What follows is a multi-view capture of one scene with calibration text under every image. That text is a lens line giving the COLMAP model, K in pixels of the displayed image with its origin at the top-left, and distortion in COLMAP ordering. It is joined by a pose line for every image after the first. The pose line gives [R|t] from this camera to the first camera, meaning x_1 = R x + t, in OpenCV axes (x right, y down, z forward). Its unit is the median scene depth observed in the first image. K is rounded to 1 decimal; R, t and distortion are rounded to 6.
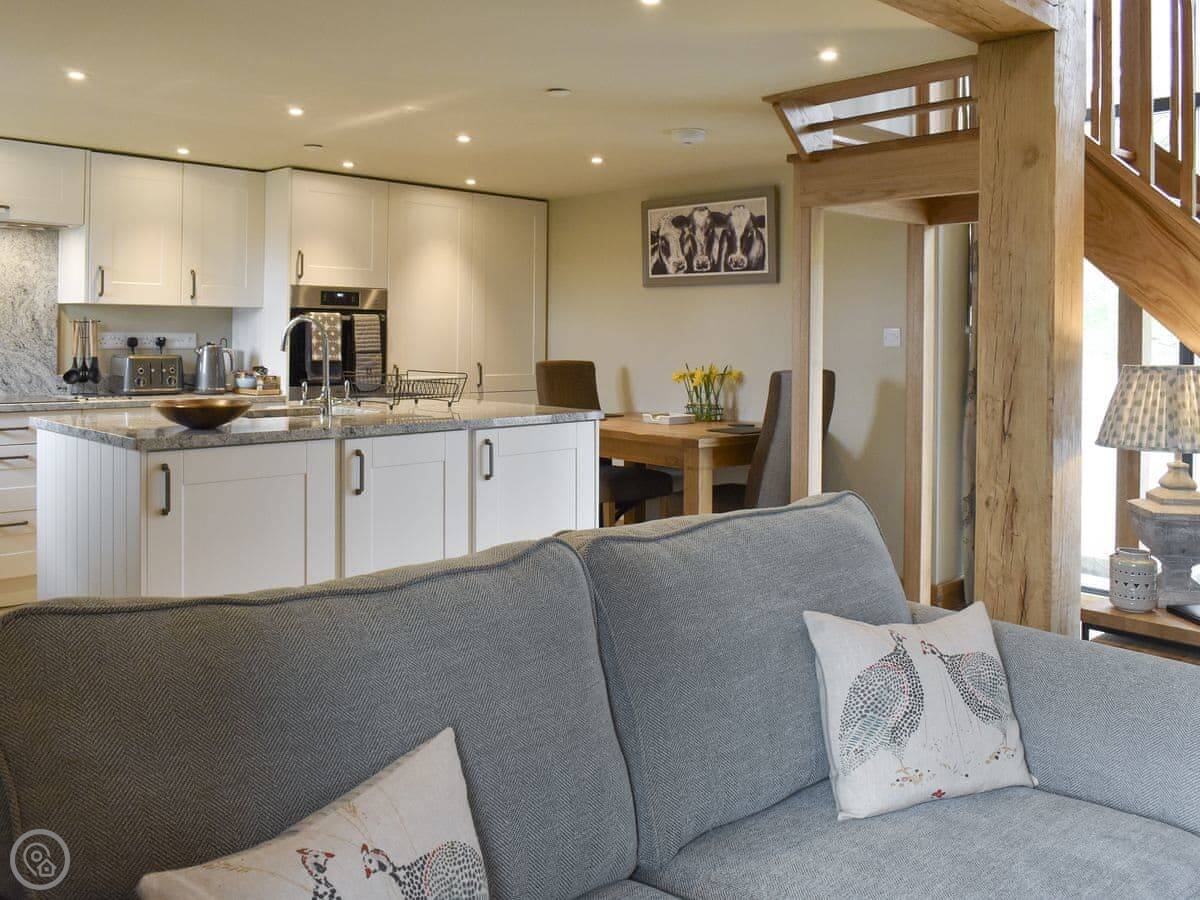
lens RADIAL K [[1102.3, 0, 617.8], [0, 1102.3, 358.9], [0, 0, 1]] dist [-0.037002, 0.016729]
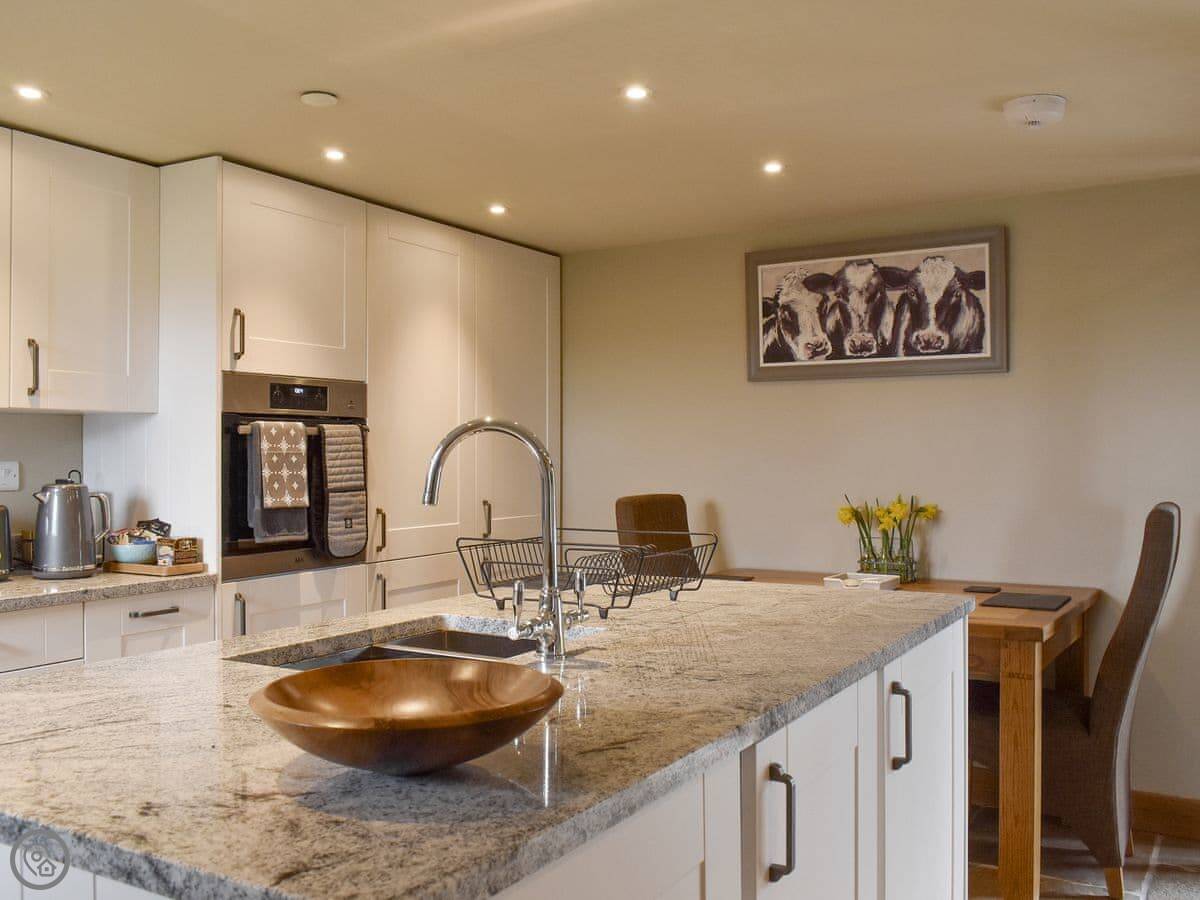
lens RADIAL K [[1102.3, 0, 643.9], [0, 1102.3, 460.6], [0, 0, 1]] dist [-0.037002, 0.016729]
pose [[0.961288, -0.016430, 0.275057, -0.239736], [0.019963, 0.999750, -0.010050, -0.012623], [-0.274823, 0.015151, 0.961375, 0.406517]]
